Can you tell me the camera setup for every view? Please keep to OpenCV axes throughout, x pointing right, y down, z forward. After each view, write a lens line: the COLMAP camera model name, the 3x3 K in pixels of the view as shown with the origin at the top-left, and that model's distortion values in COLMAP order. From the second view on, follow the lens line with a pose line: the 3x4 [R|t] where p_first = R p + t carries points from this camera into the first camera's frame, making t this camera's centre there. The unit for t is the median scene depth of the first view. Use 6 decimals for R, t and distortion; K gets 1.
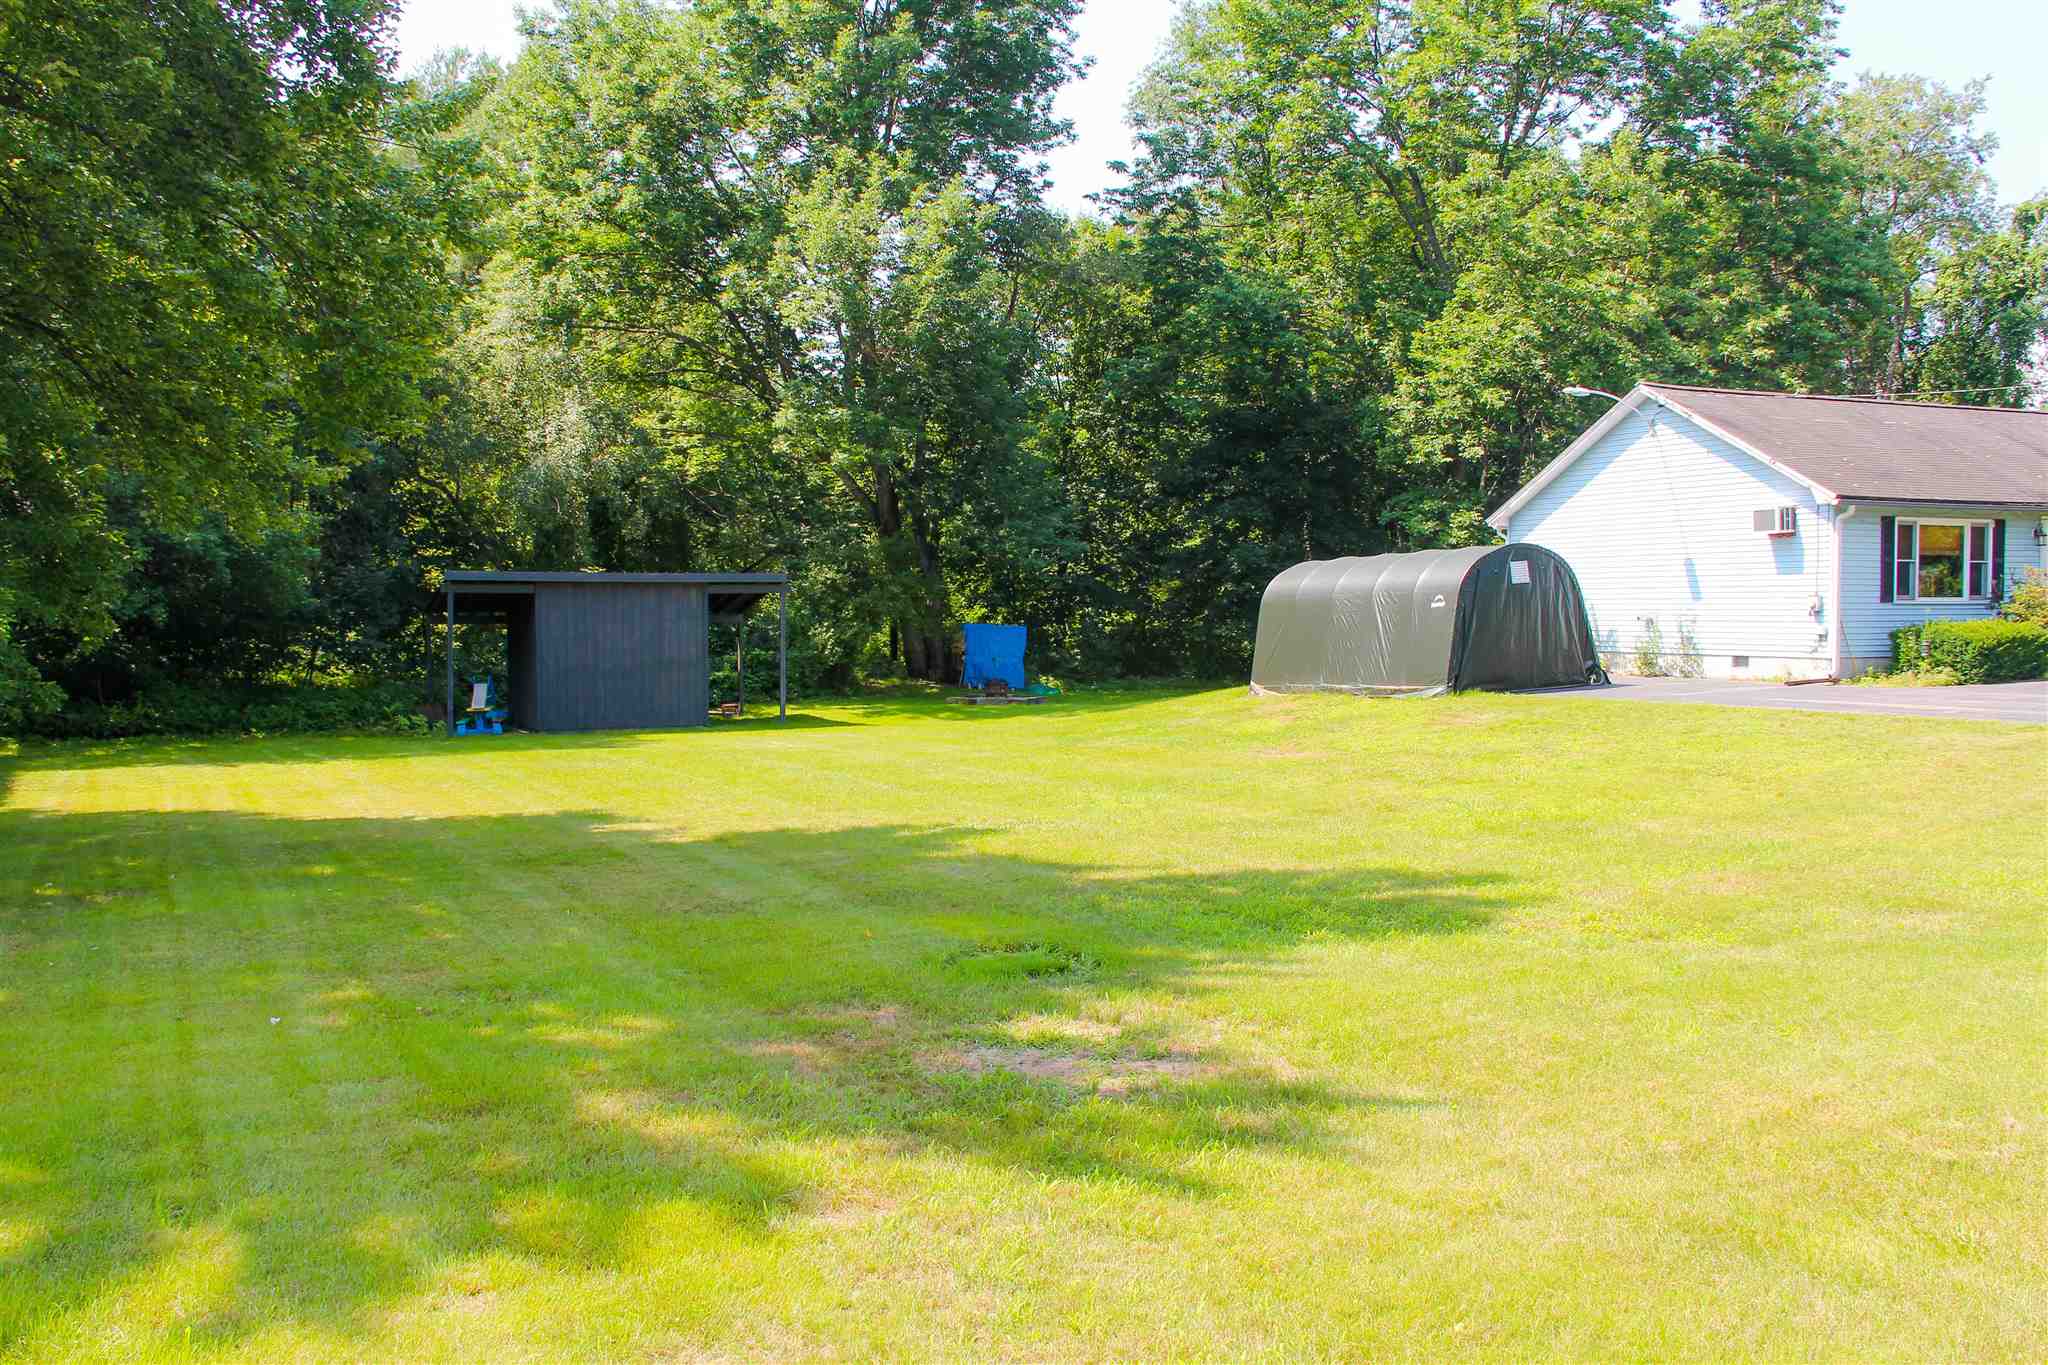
lens RADIAL K [[1821.8, 0, 1016.3], [0, 1821.8, 698.8], [0, 0, 1]] dist [-0.135290, 0.128091]
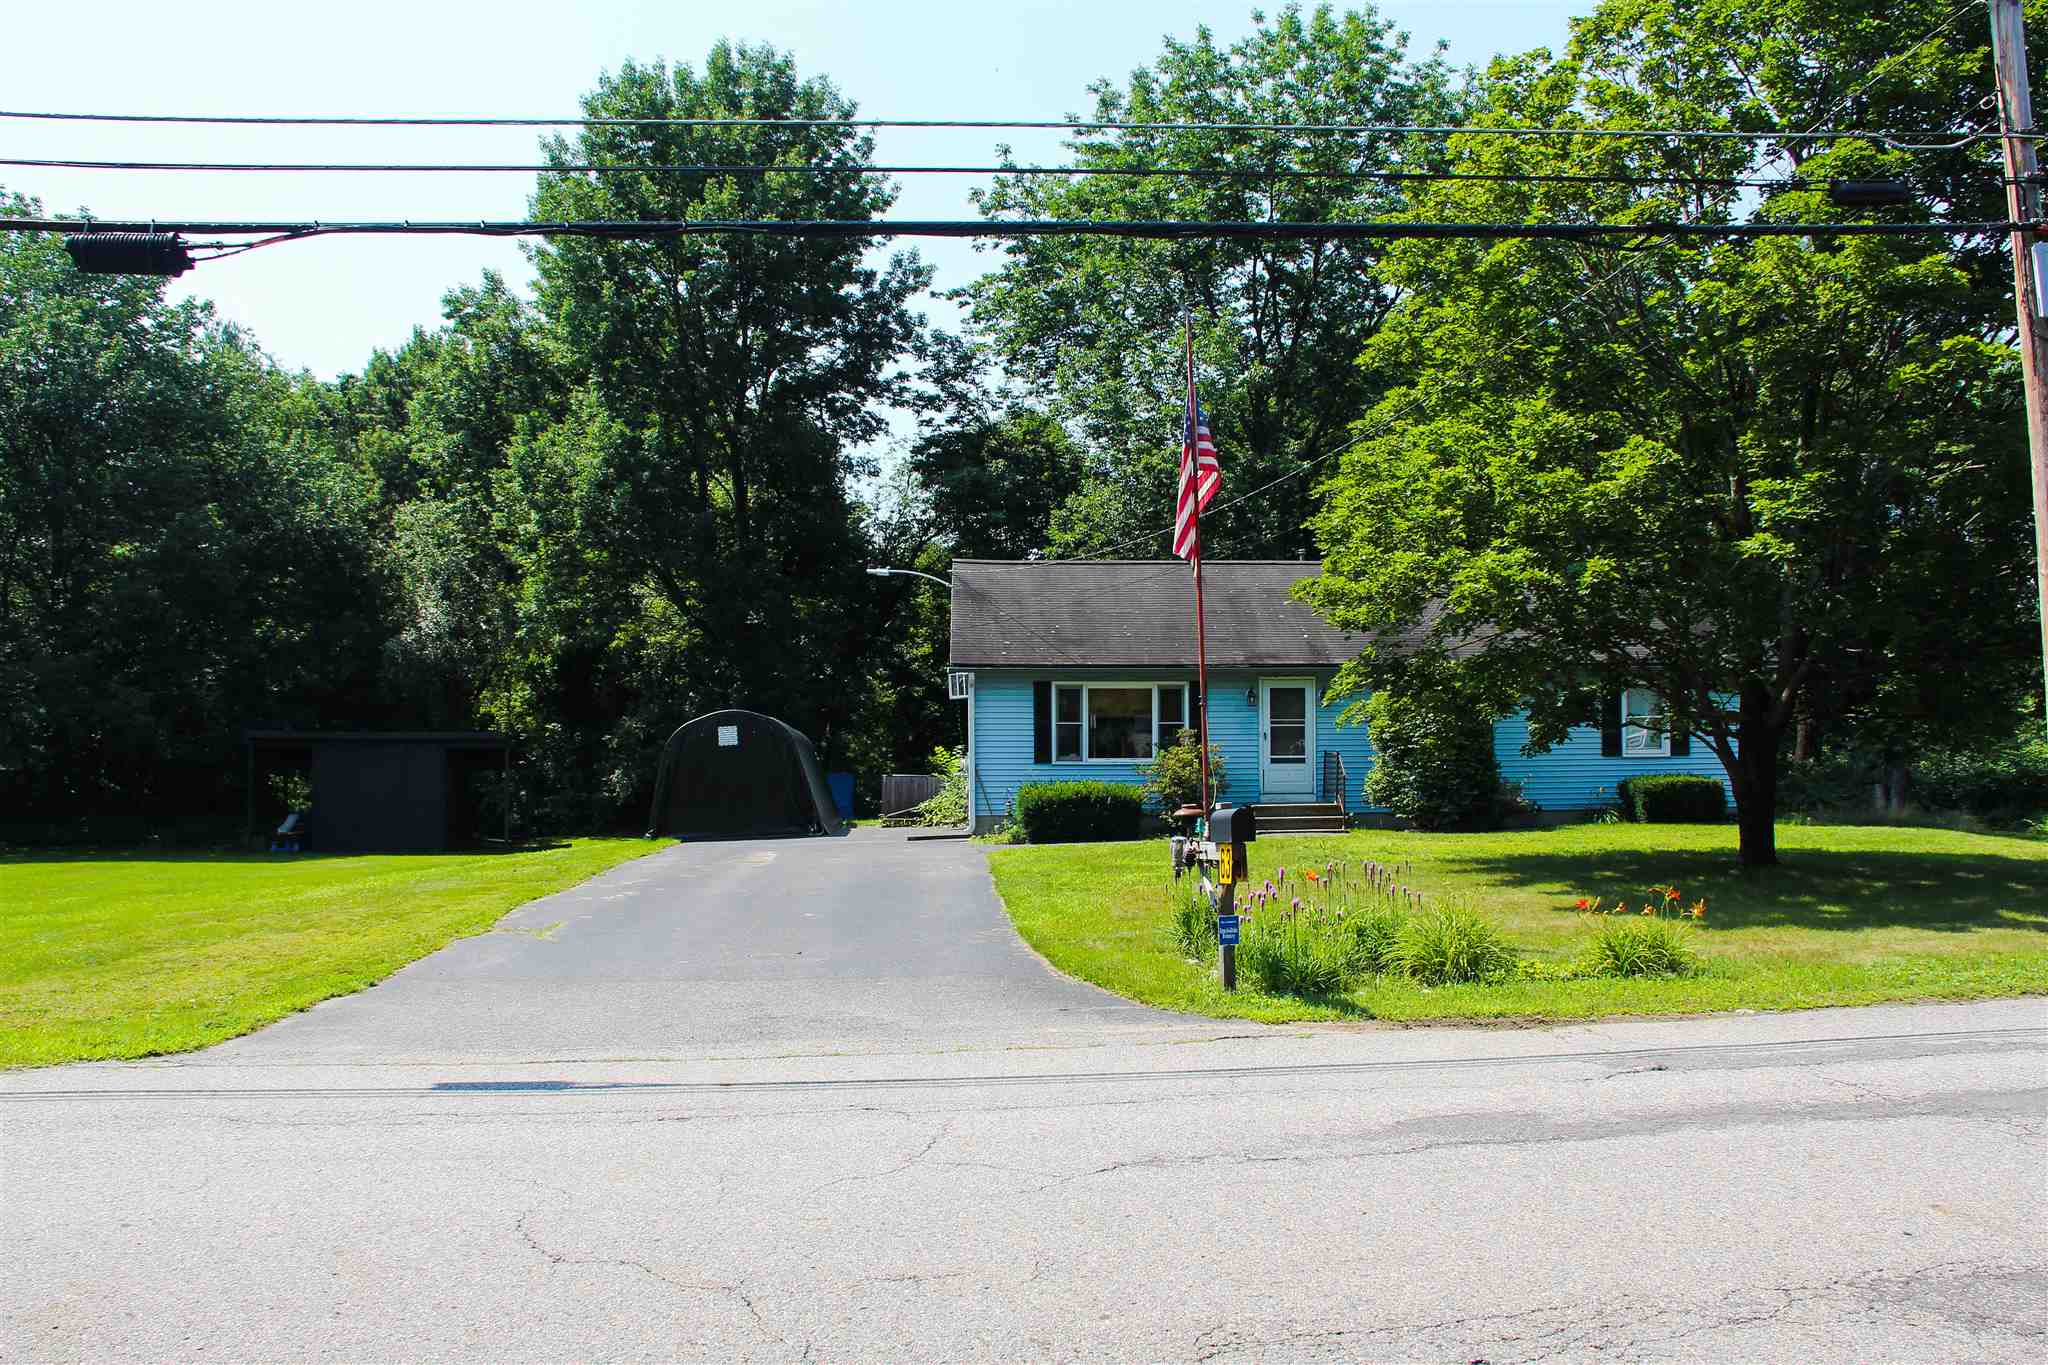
lens RADIAL K [[1706.4, 0, 1036.0], [0, 1706.4, 694.2], [0, 0, 1]] dist [-0.145732, 0.106431]
pose [[0.925898, -0.011606, -0.377596, 0.793963], [-0.017033, 0.997229, -0.072419, -0.020100], [0.377390, 0.073484, 0.923134, 0.058864]]
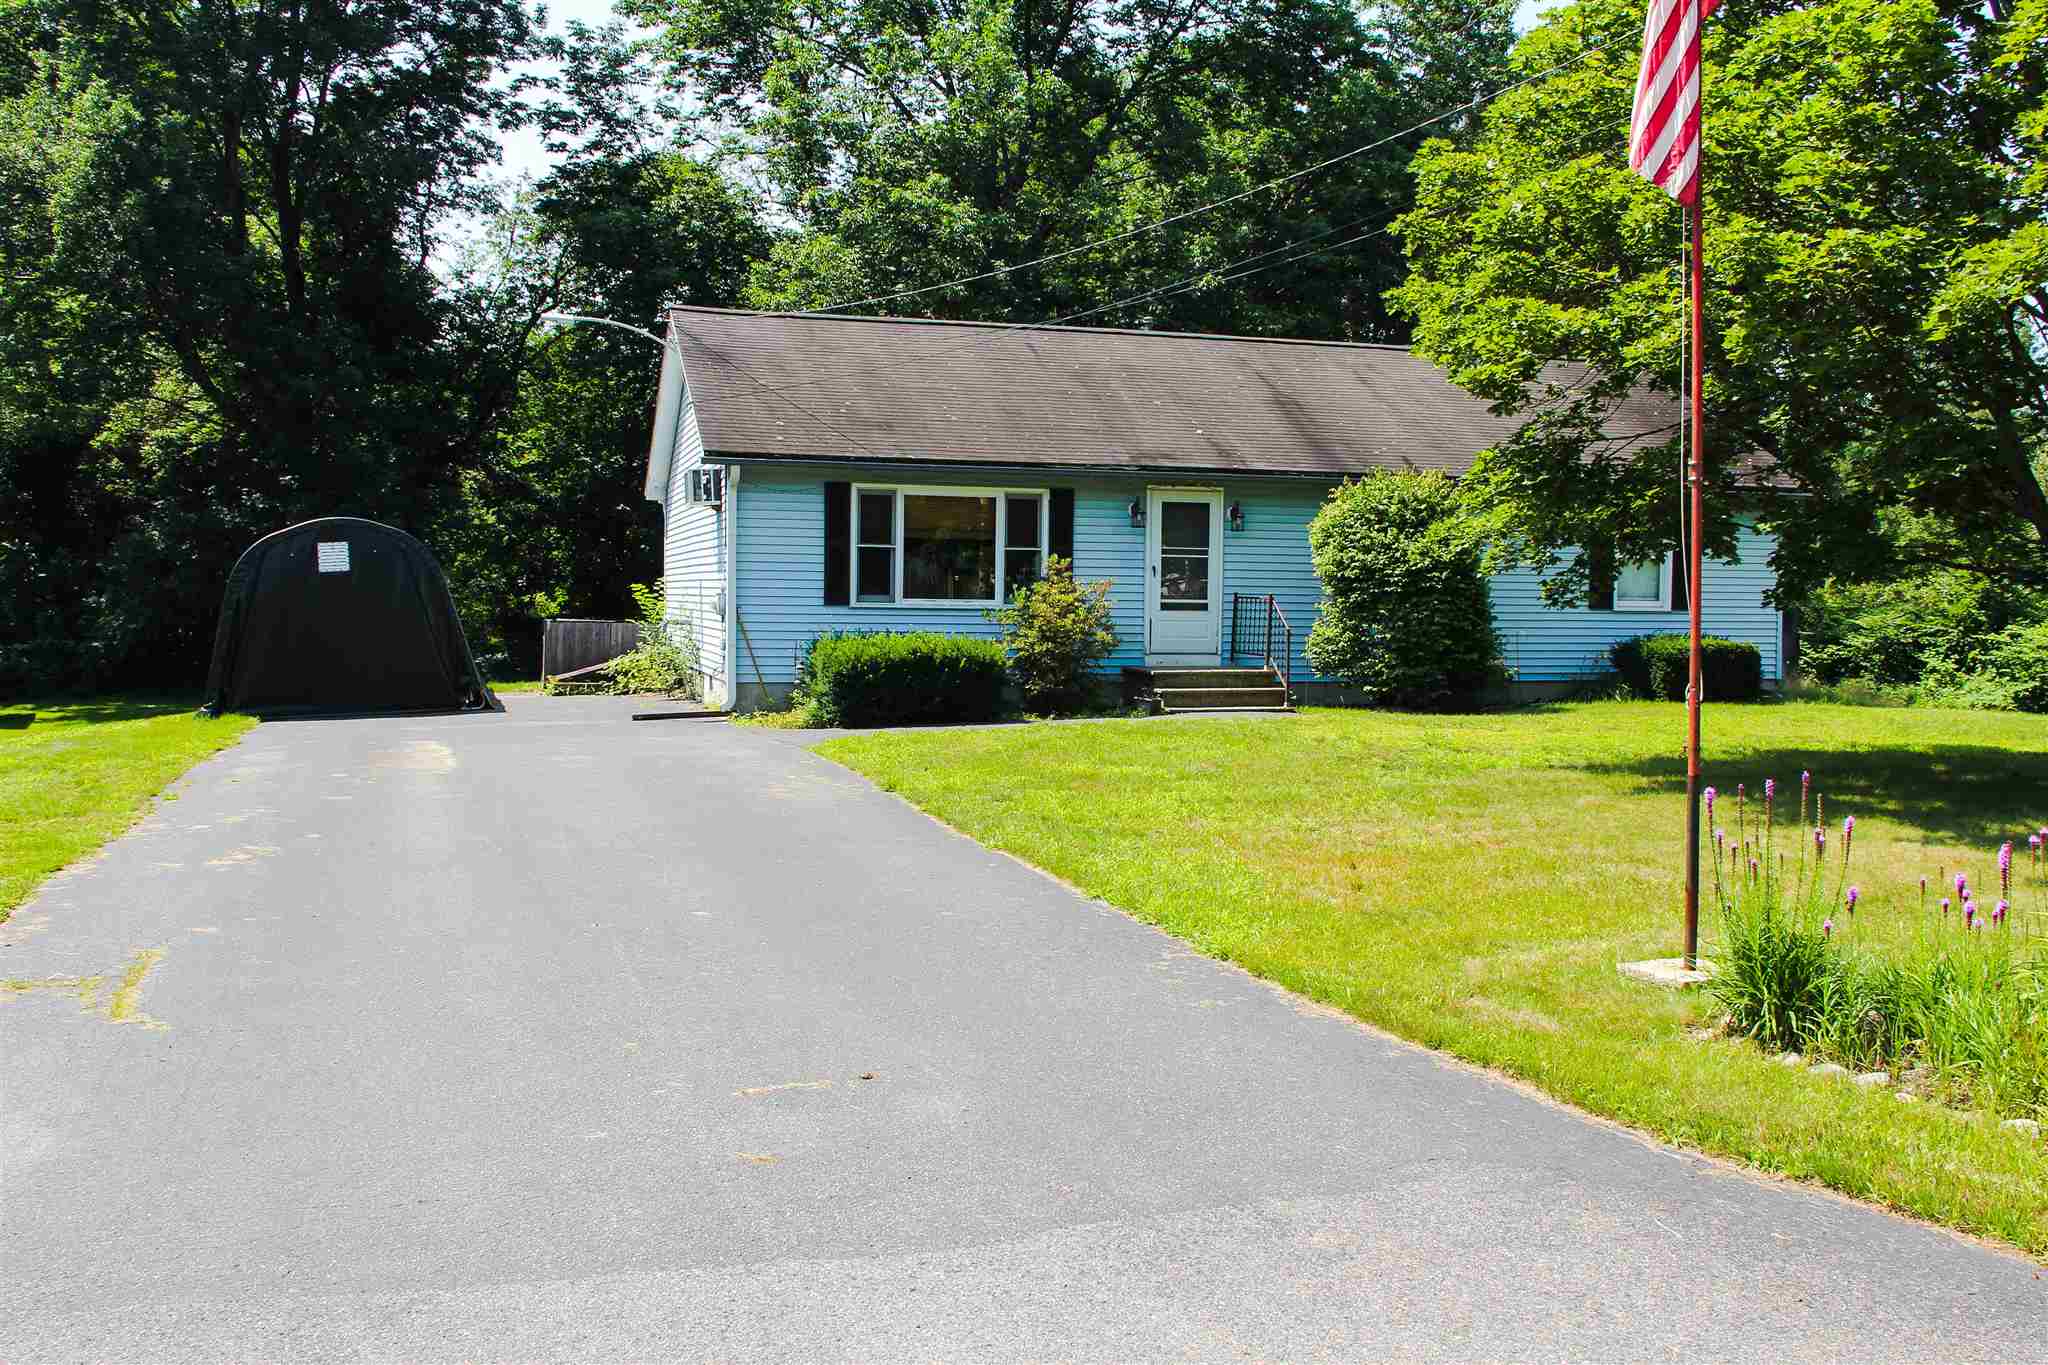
lens RADIAL K [[1821.8, 0, 1023.3], [0, 1821.8, 716.2], [0, 0, 1]] dist [-0.135290, 0.128091]
pose [[0.990060, 0.026735, -0.138079, 0.607568], [-0.023970, 0.999478, 0.021649, -0.025307], [0.138586, -0.018124, 0.990185, 0.271351]]
